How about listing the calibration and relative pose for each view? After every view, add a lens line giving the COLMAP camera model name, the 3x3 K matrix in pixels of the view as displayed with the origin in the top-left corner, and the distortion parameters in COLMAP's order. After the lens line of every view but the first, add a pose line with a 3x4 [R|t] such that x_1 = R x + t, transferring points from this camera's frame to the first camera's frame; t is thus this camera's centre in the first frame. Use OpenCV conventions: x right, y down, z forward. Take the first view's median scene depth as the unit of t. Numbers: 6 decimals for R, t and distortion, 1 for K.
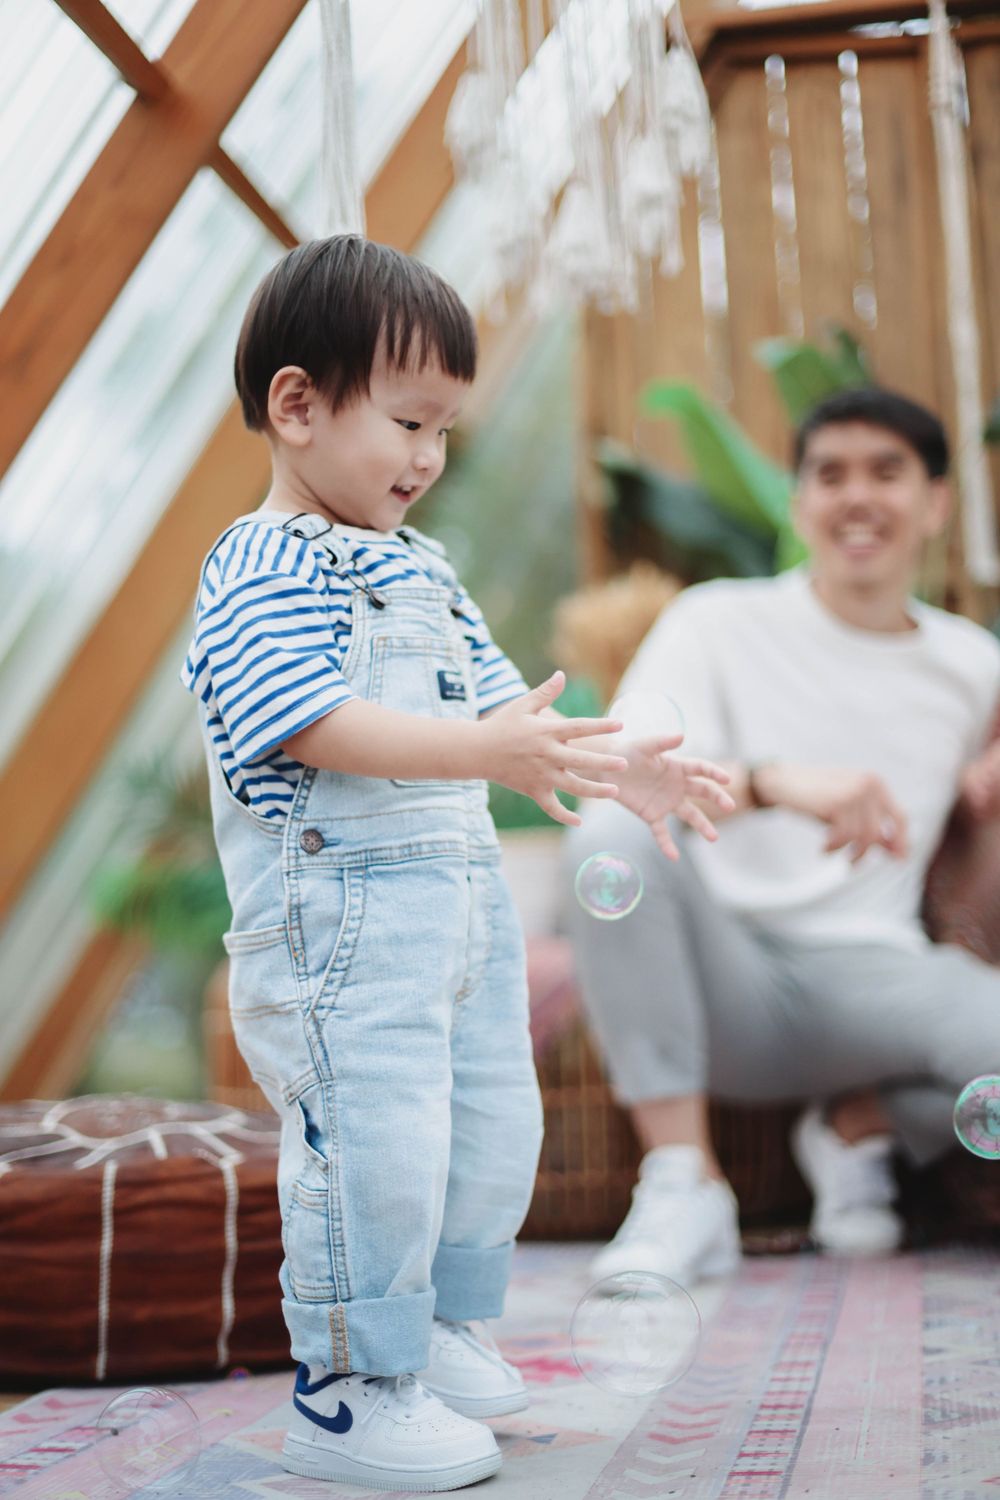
lens RADIAL K [[2231.2, 0, 503.2], [0, 2231.2, 757.0], [0, 0, 1]] dist [-0.133221, 0.000000]
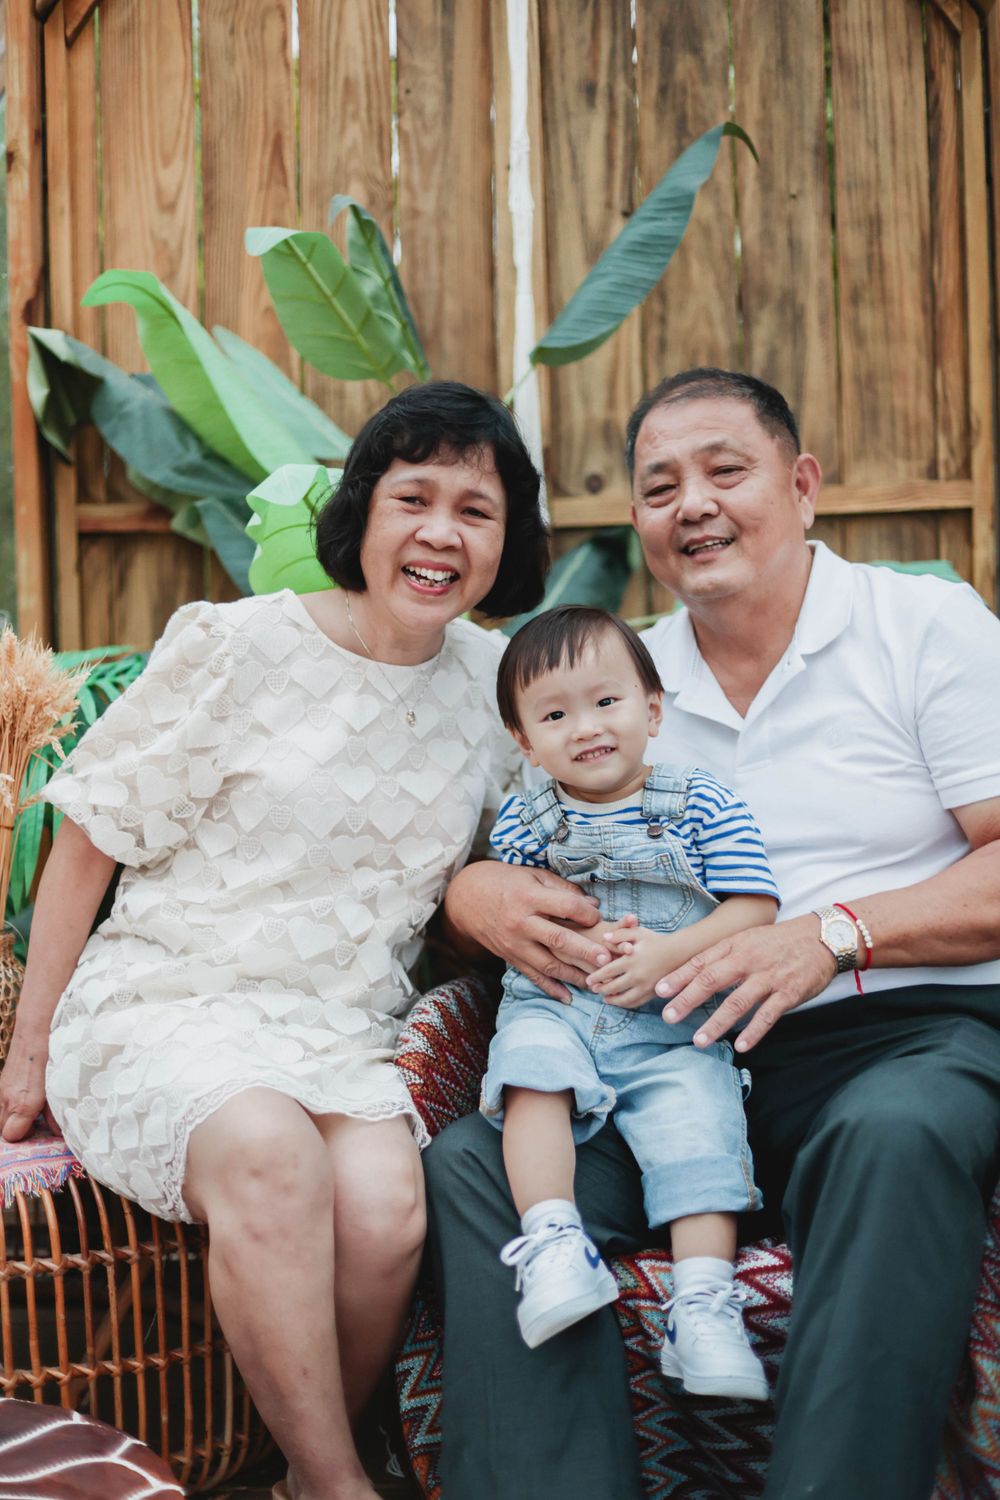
lens RADIAL K [[2231.2, 0, 494.4], [0, 2231.2, 758.3], [0, 0, 1]] dist [-0.133221, 0.000000]
pose [[0.978878, -0.000616, 0.204443, 0.093818], [-0.033759, 0.985781, 0.164608, -0.275435], [-0.201638, -0.168033, 0.964939, 0.504695]]
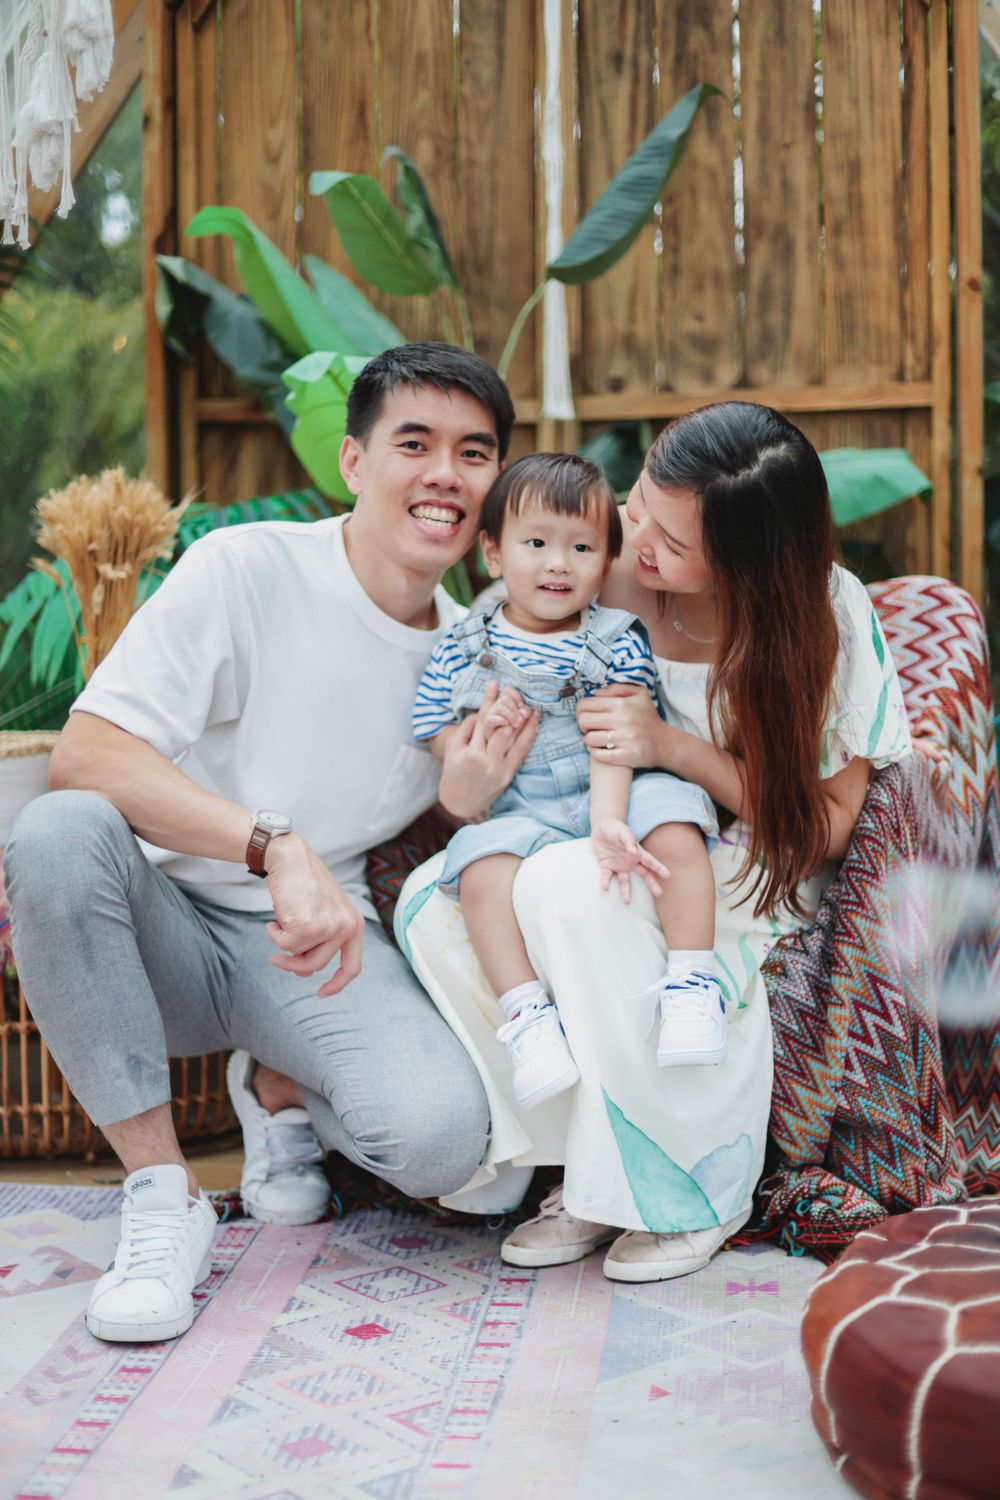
lens RADIAL K [[2231.2, 0, 478.7], [0, 2231.2, 751.5], [0, 0, 1]] dist [-0.133221, 0.000000]
pose [[0.997518, 0.022211, 0.066817, 0.261552], [-0.033770, 0.983597, 0.177192, -0.230973], [-0.061786, -0.179008, 0.981906, 0.095332]]
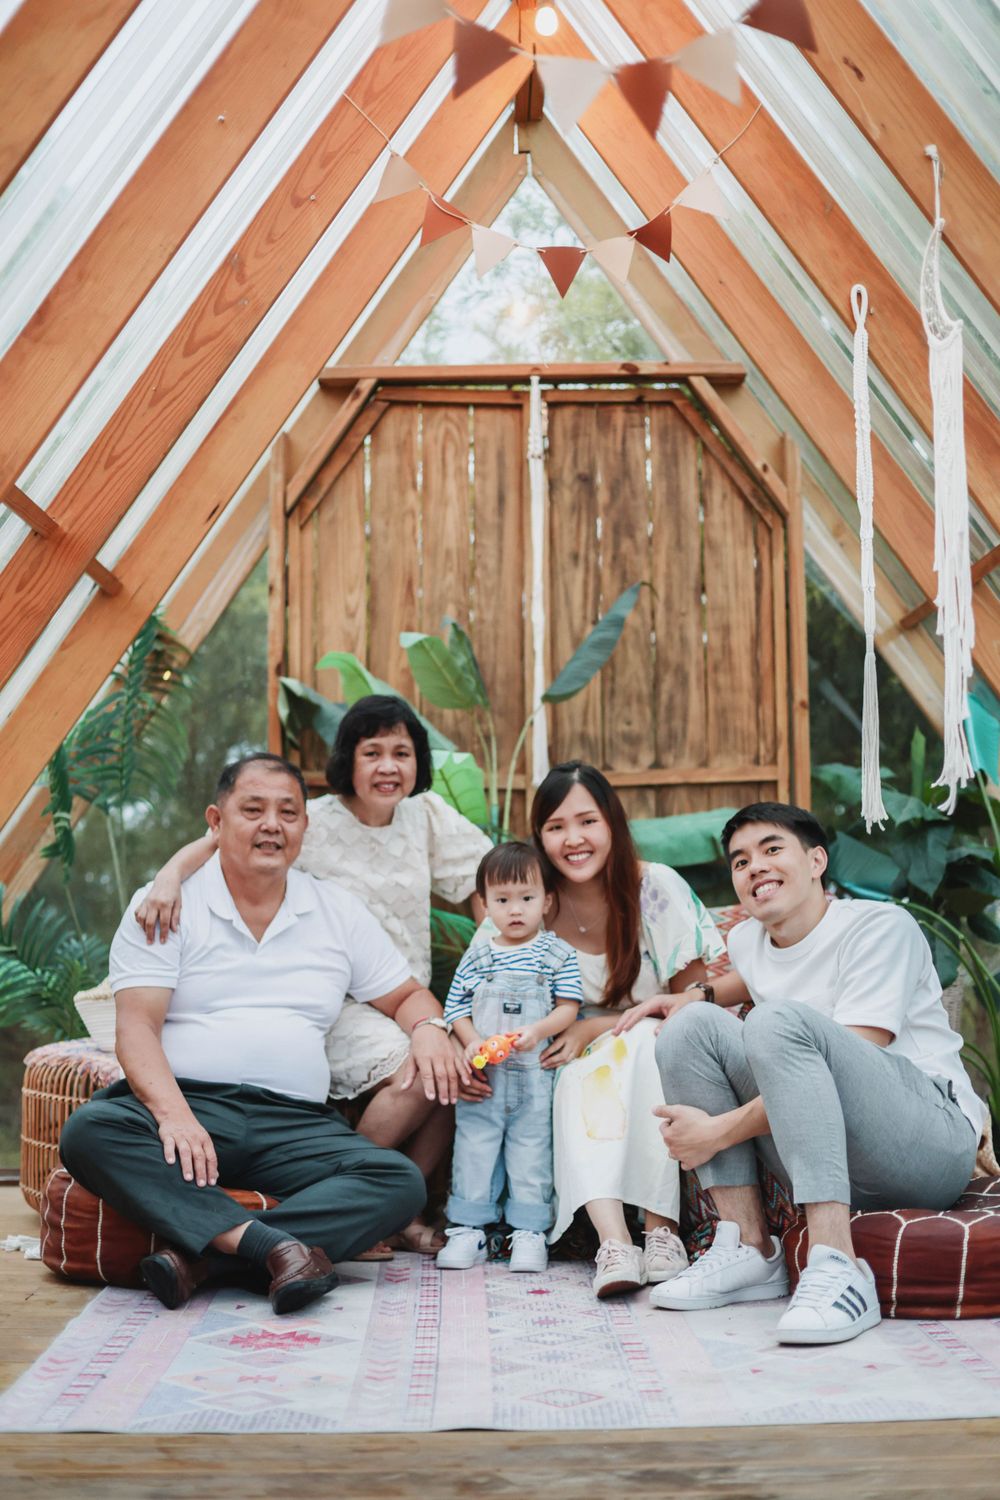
lens RADIAL K [[2231.2, 0, 510.2], [0, 2231.2, 652.4], [0, 0, 1]] dist [-0.133221, 0.000000]
pose [[0.978942, 0.052175, 0.197358, -0.213268], [-0.049597, 0.998607, -0.017983, -0.304339], [-0.198021, 0.007816, 0.980167, -0.947463]]
